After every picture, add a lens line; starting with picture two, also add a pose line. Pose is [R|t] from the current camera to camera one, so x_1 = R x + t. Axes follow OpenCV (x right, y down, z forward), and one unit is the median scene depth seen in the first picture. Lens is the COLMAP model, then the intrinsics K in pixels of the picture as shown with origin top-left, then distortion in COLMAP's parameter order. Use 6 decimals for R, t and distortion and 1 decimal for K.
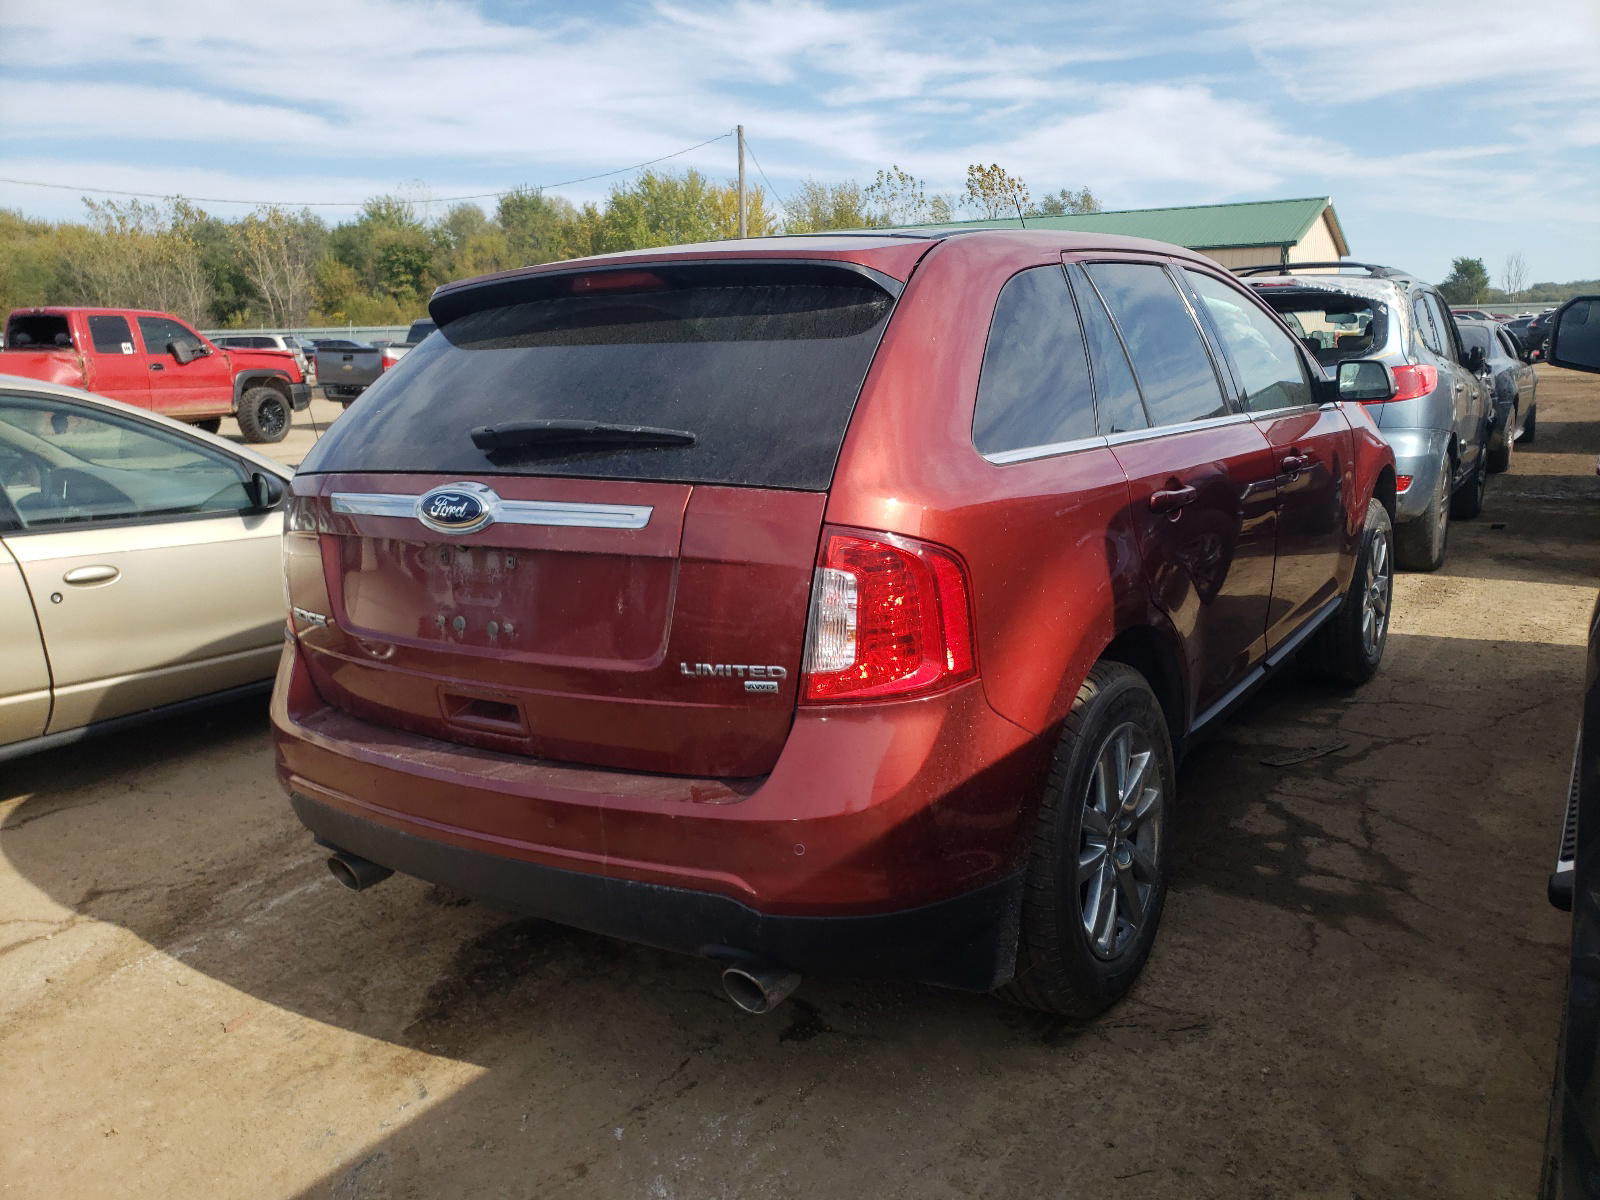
lens RADIAL K [[1291.2, 0, 829.0], [0, 1291.2, 598.2], [0, 0, 1]] dist [0.004665, 0.006079]
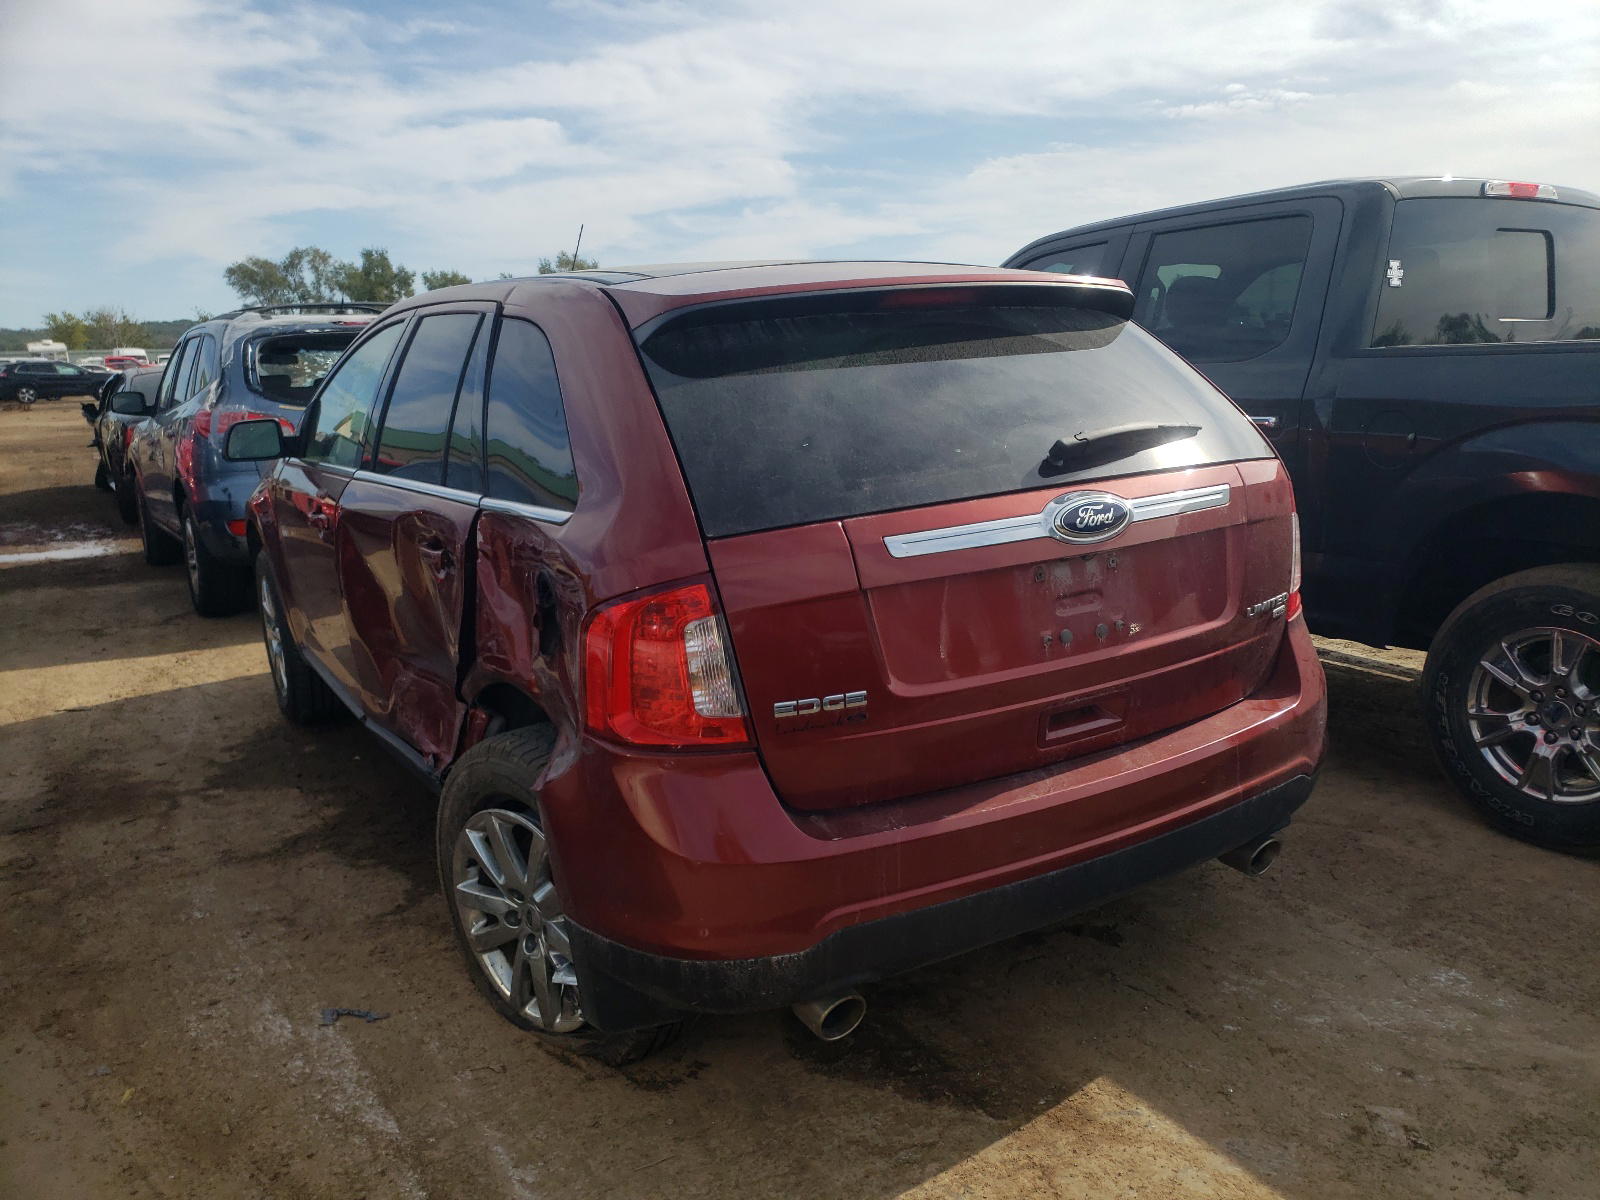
lens RADIAL K [[1291.2, 0, 829.0], [0, 1291.2, 598.2], [0, 0, 1]] dist [0.004665, 0.006079]
pose [[0.414199, -0.167115, 0.894713, -1.154655], [0.207550, 0.974443, 0.085924, -0.123204], [-0.886207, 0.150108, 0.438298, 0.675161]]
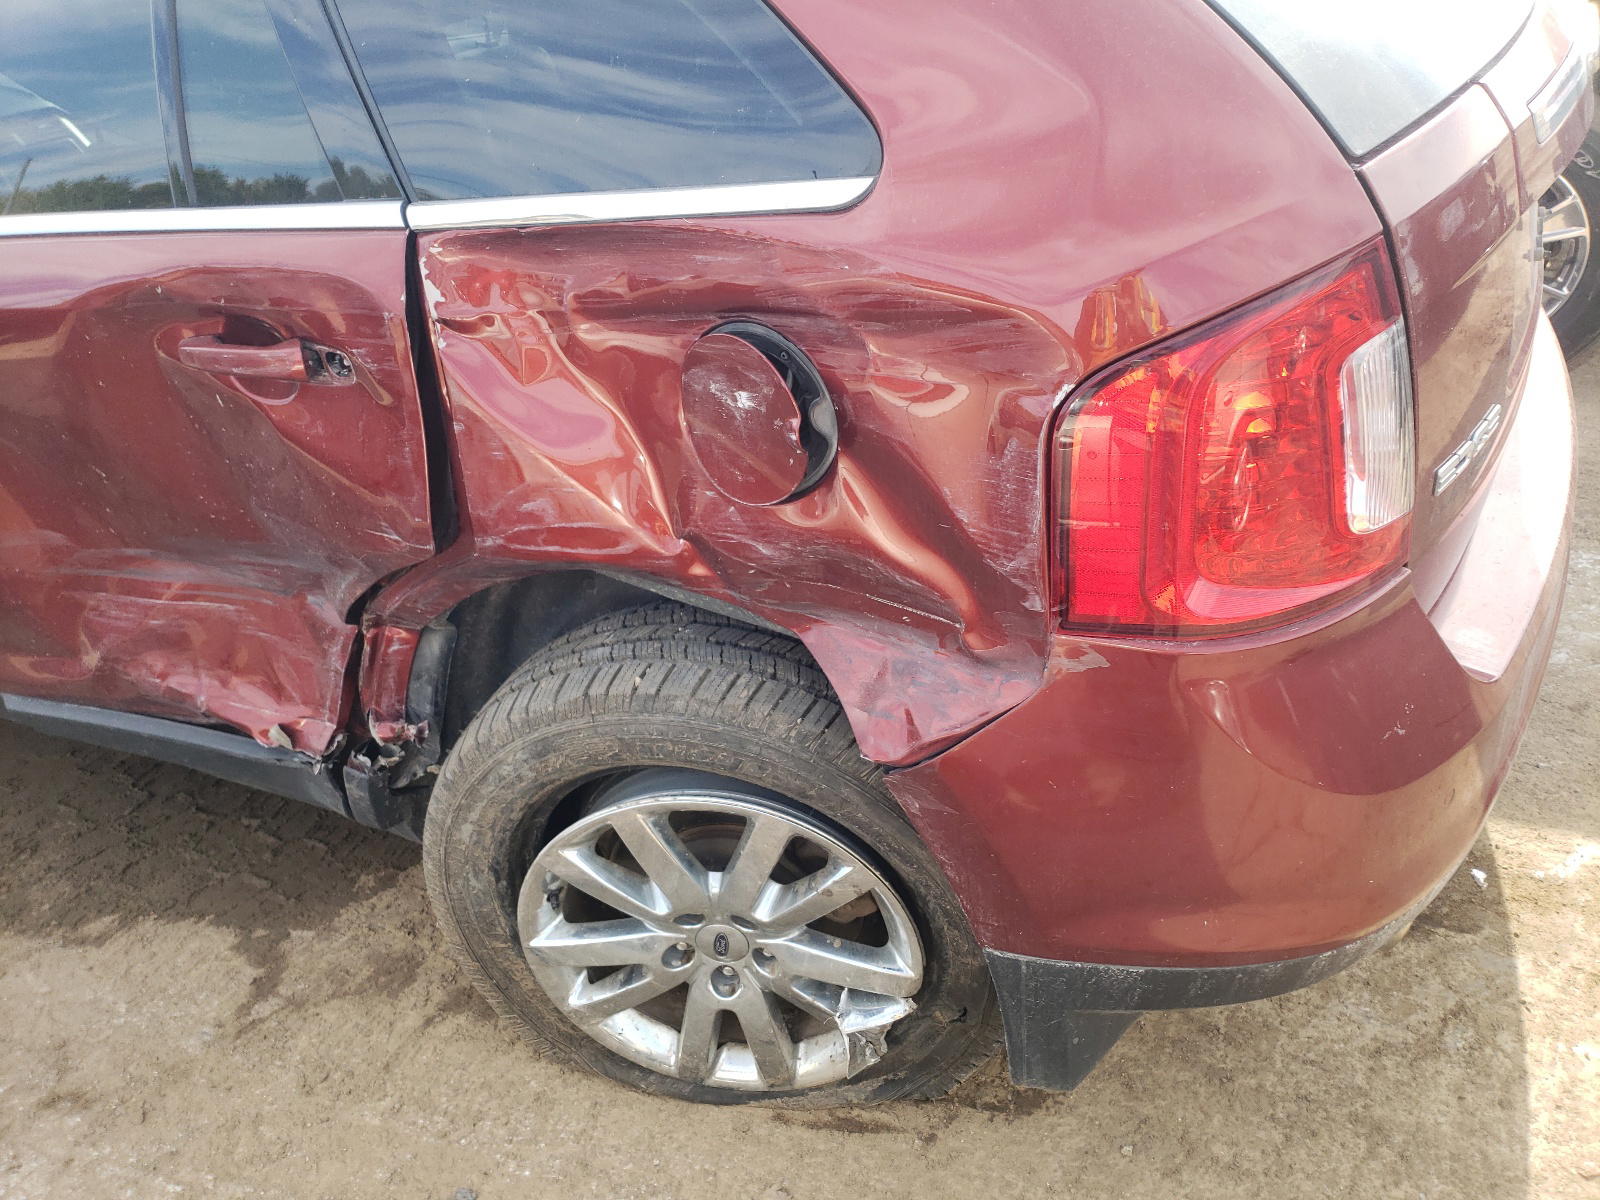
lens RADIAL K [[1291.2, 0, 829.0], [0, 1291.2, 598.2], [0, 0, 1]] dist [0.004665, 0.006079]
pose [[-0.122301, -0.444919, 0.887181, -0.824441], [0.314966, 0.830286, 0.459805, -0.223538], [-0.941190, 0.335667, 0.038589, 1.266157]]
